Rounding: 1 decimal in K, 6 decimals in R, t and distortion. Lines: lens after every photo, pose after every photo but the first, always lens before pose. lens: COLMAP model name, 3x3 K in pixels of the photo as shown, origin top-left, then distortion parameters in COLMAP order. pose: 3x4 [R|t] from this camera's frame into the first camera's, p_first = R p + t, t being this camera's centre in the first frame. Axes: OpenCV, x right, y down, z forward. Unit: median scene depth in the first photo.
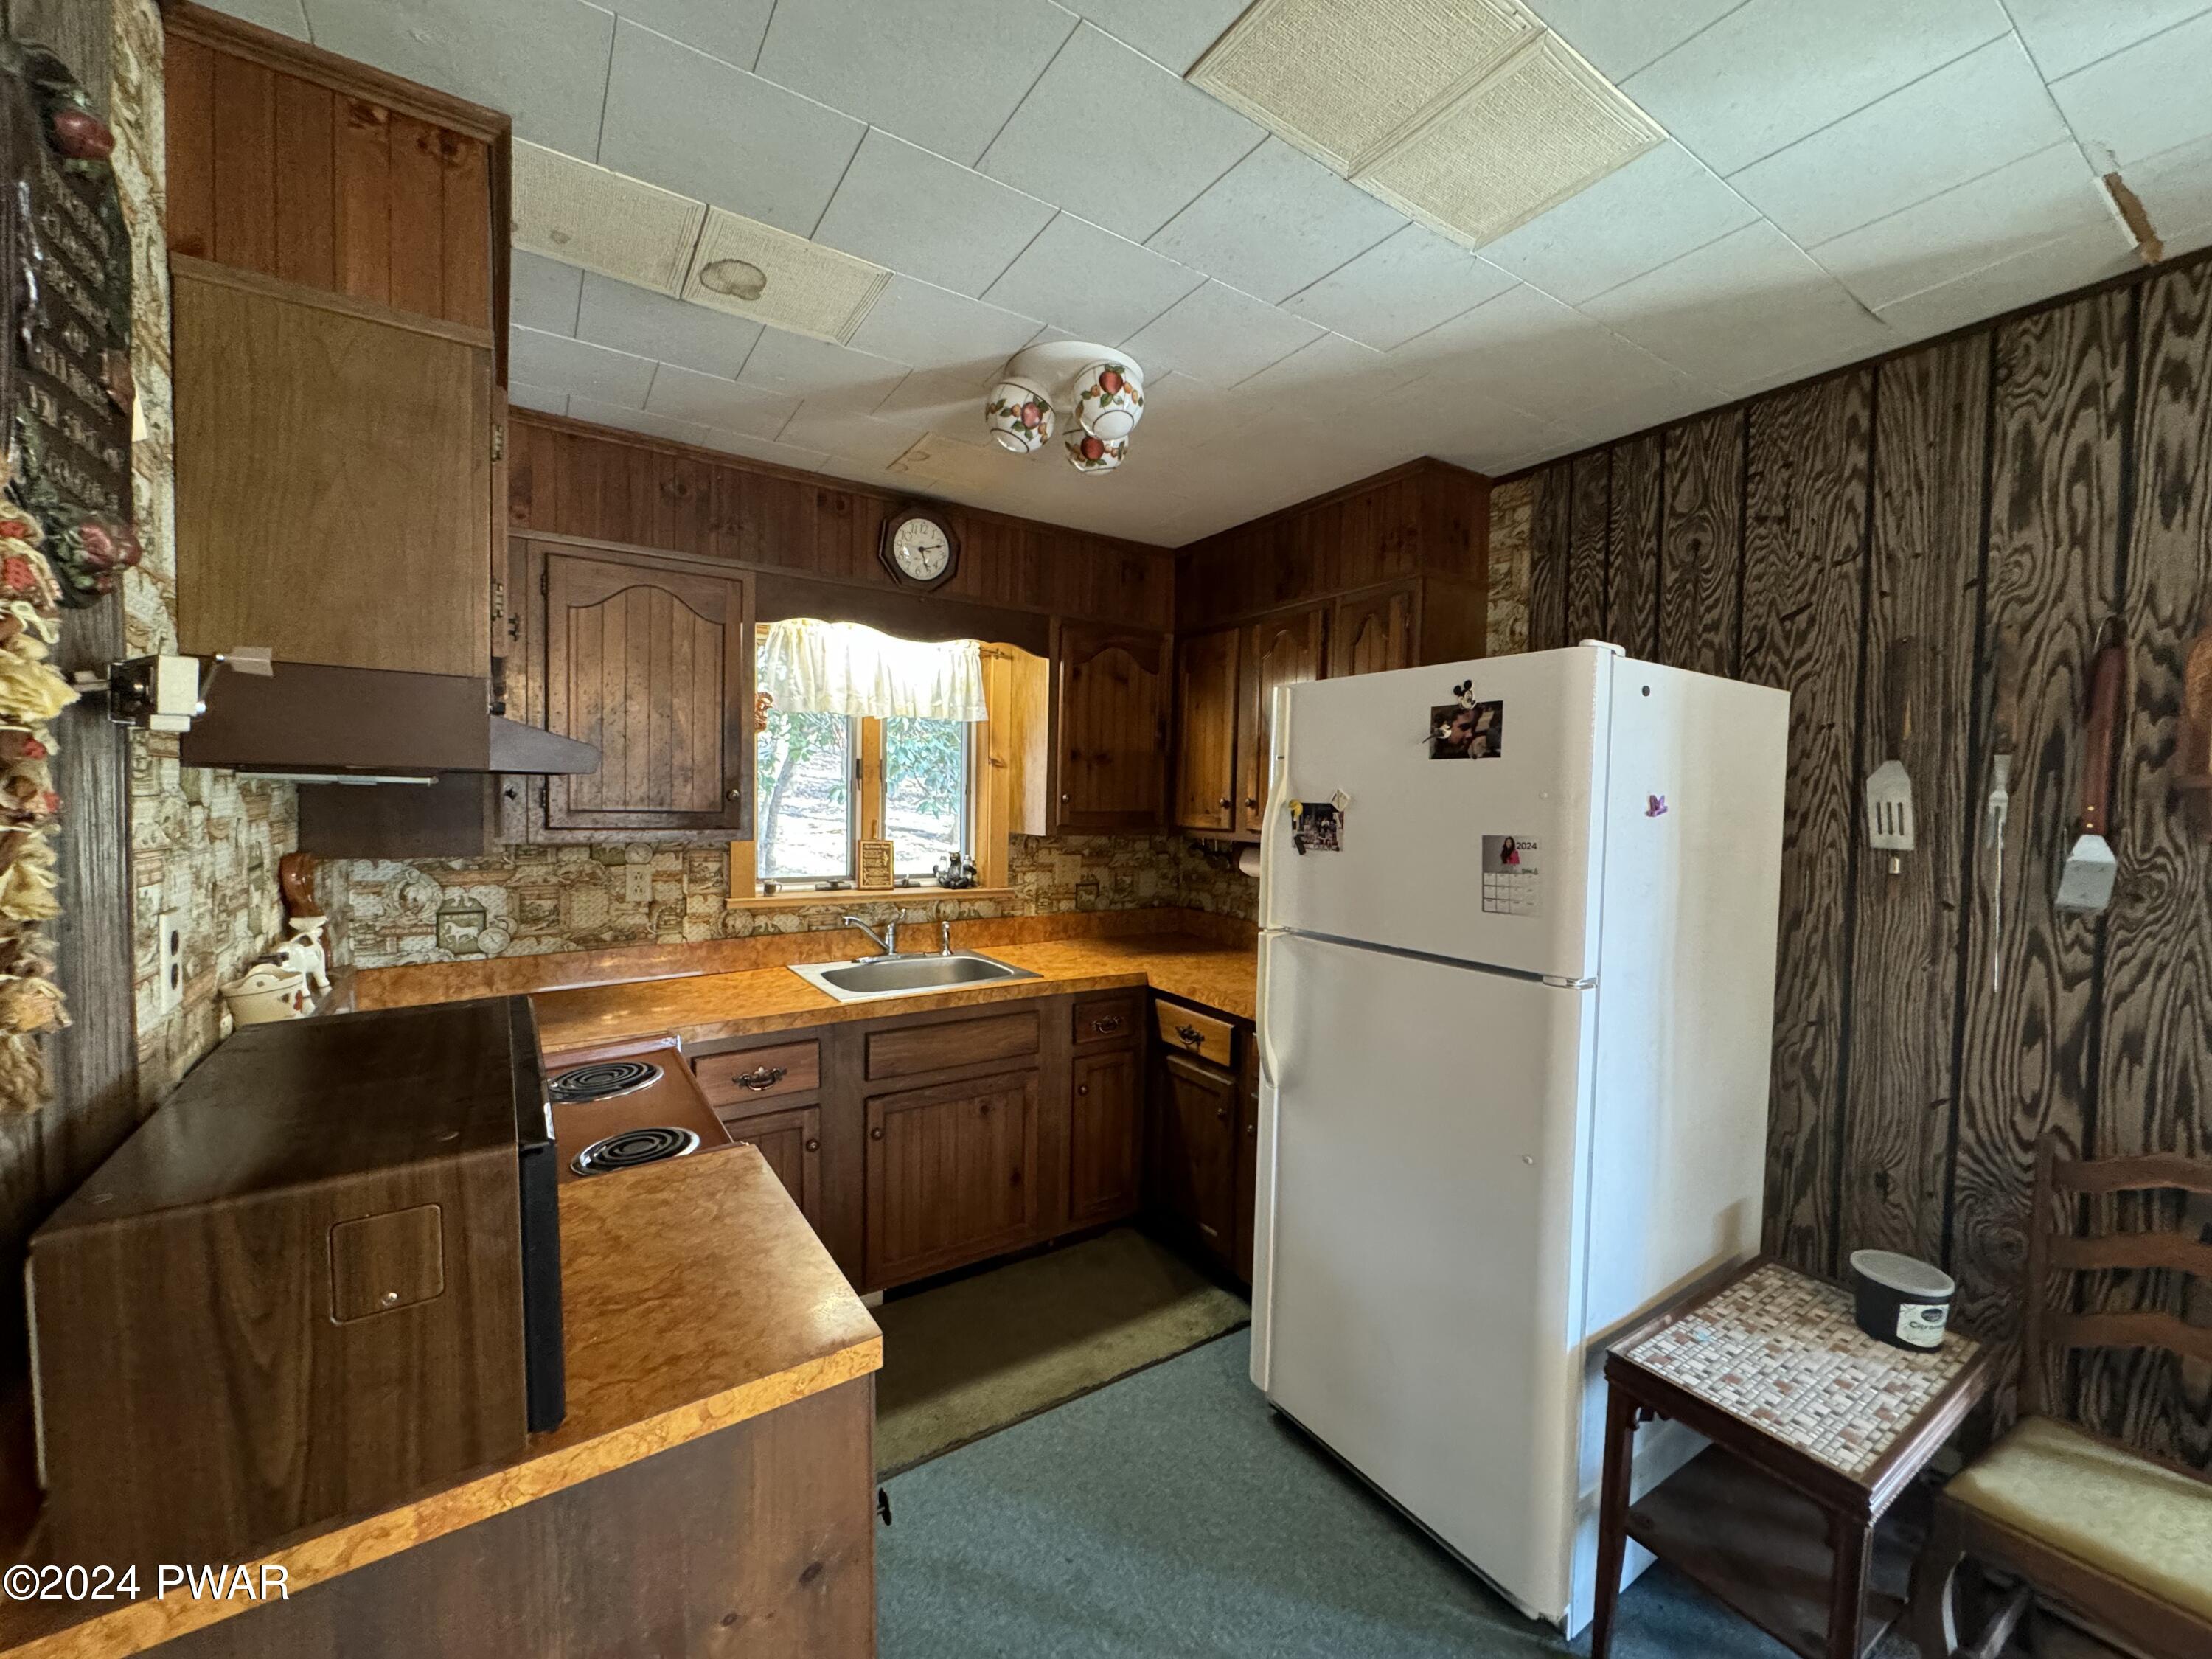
lens RADIAL K [[878.9, 0, 1110.9], [0, 878.9, 833.6], [0, 0, 1]] dist [-0.002036, -0.000025]
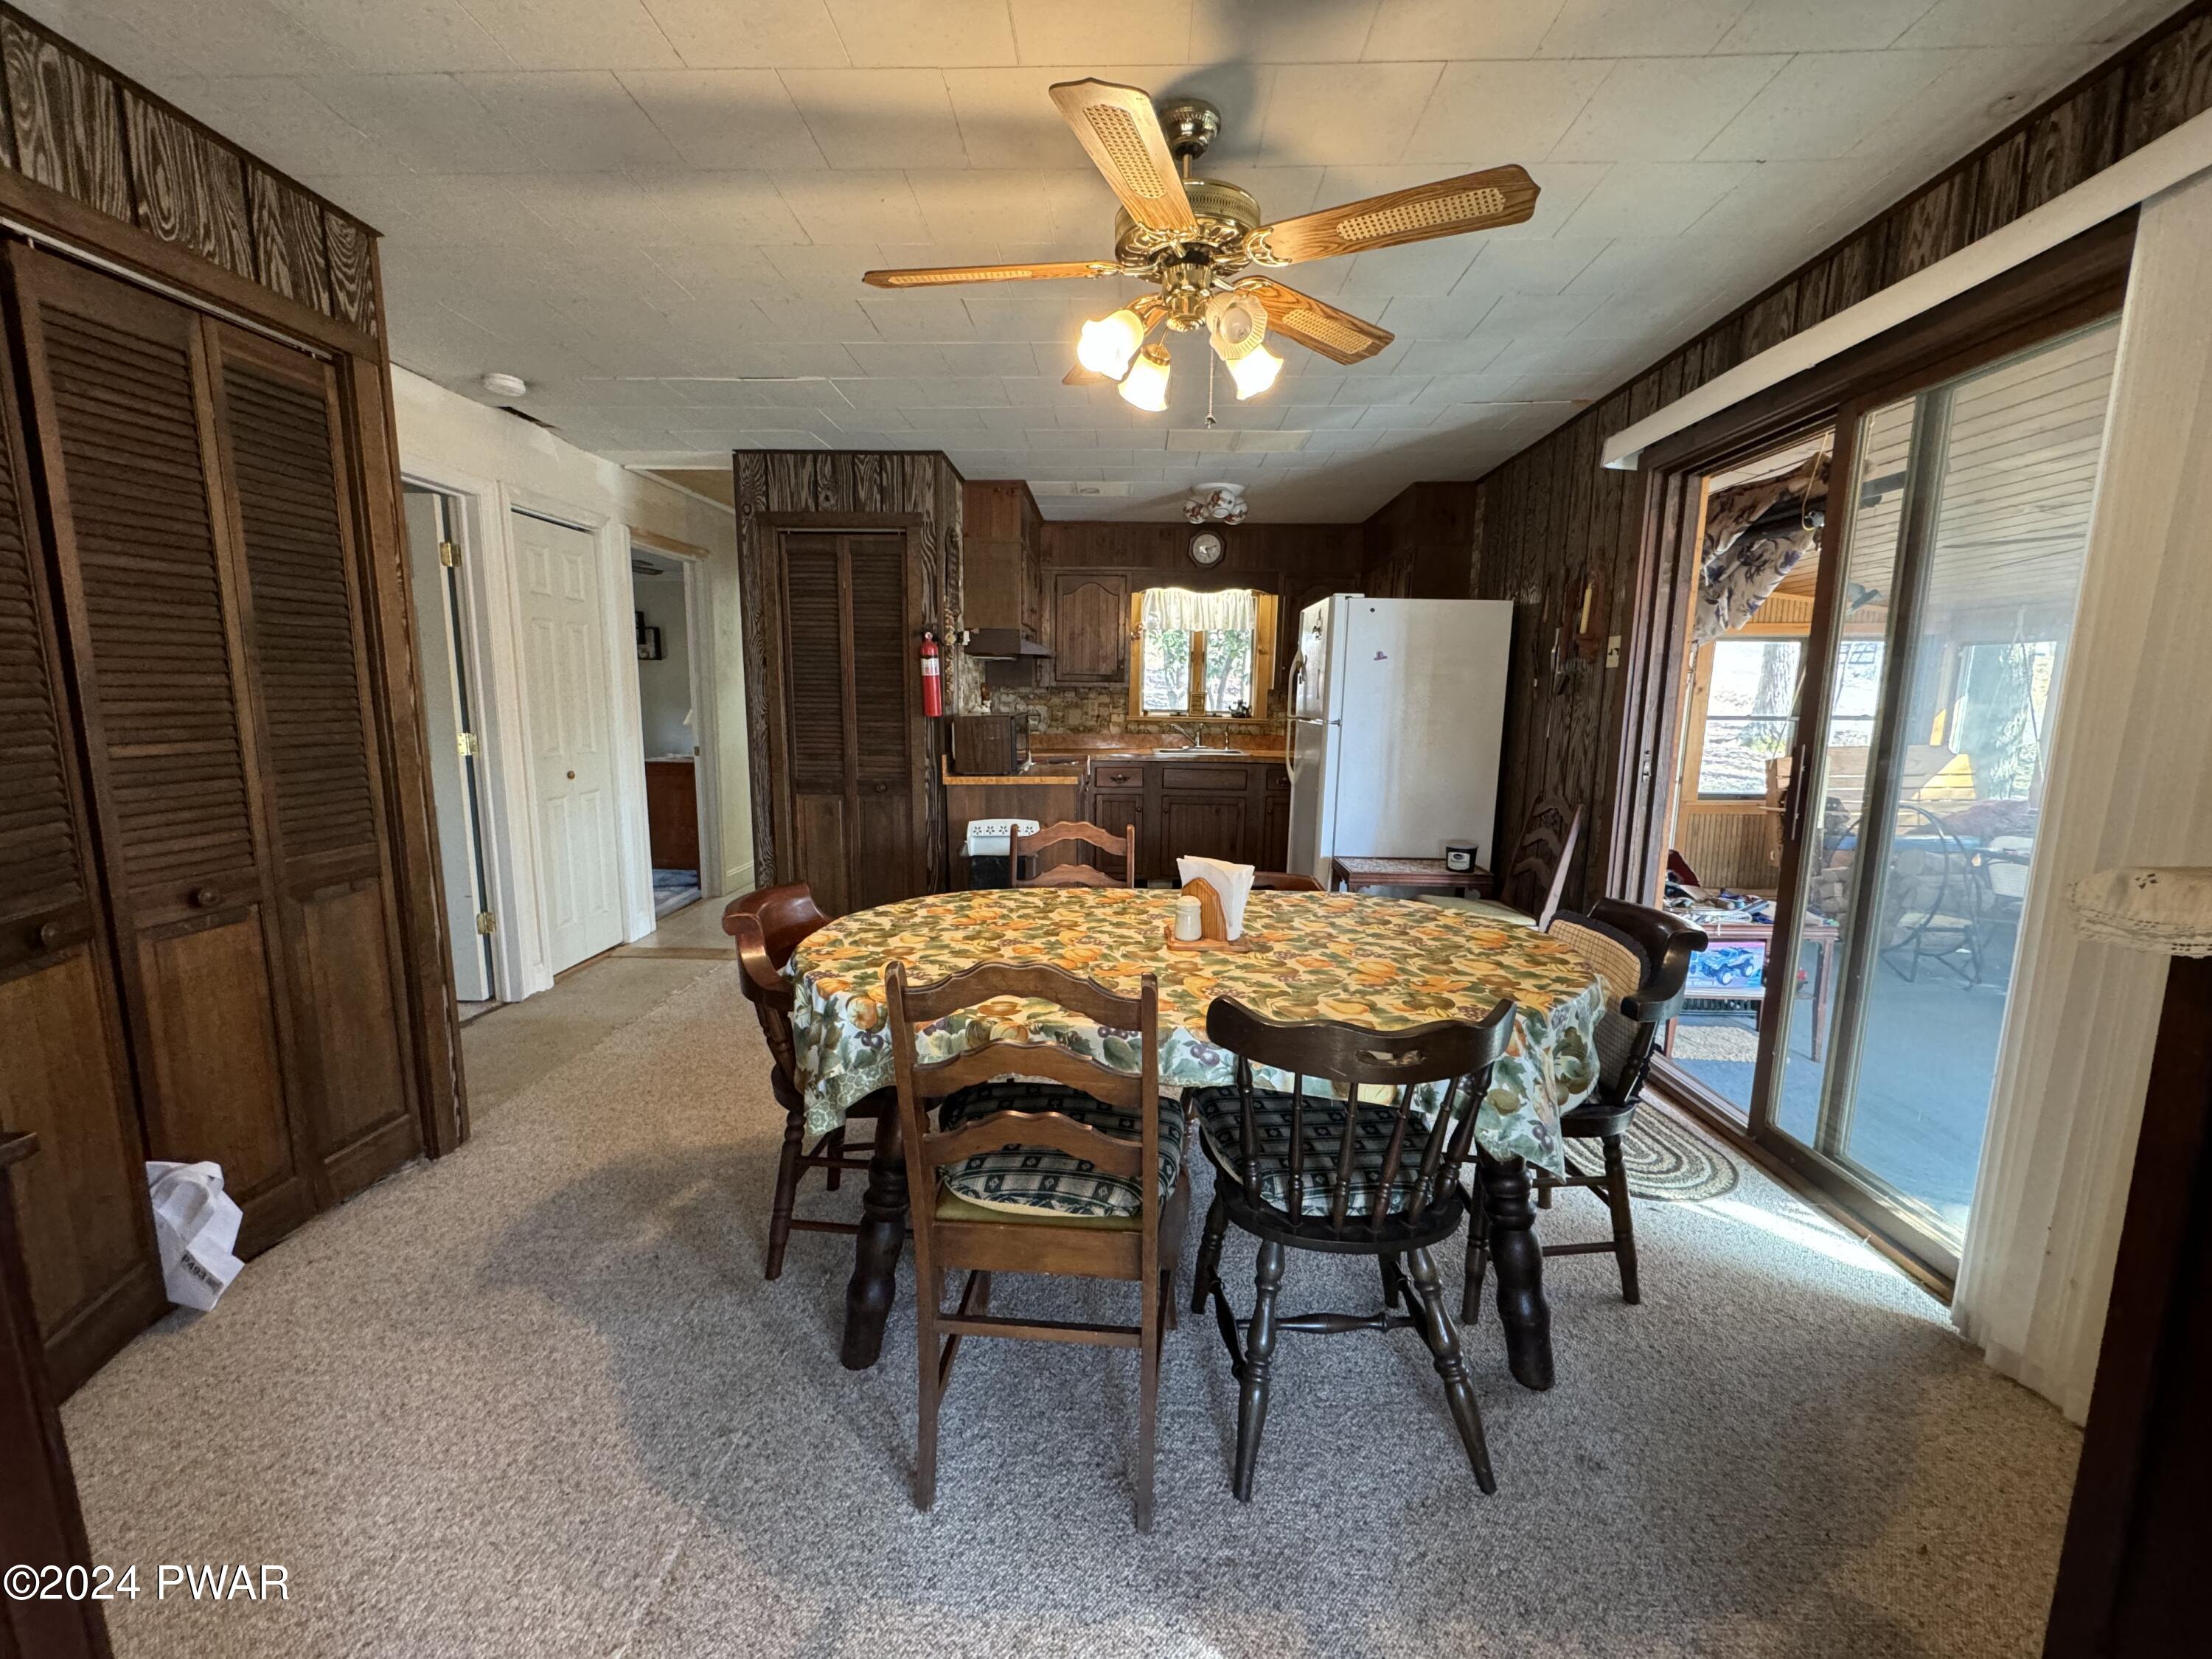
lens RADIAL K [[878.9, 0, 1110.9], [0, 878.9, 831.1], [0, 0, 1]] dist [-0.002036, -0.000025]
pose [[0.811994, 0.083527, -0.577658, 0.939416], [-0.023805, 0.993623, 0.110212, 0.131389], [0.583180, -0.075740, 0.808804, -0.958918]]
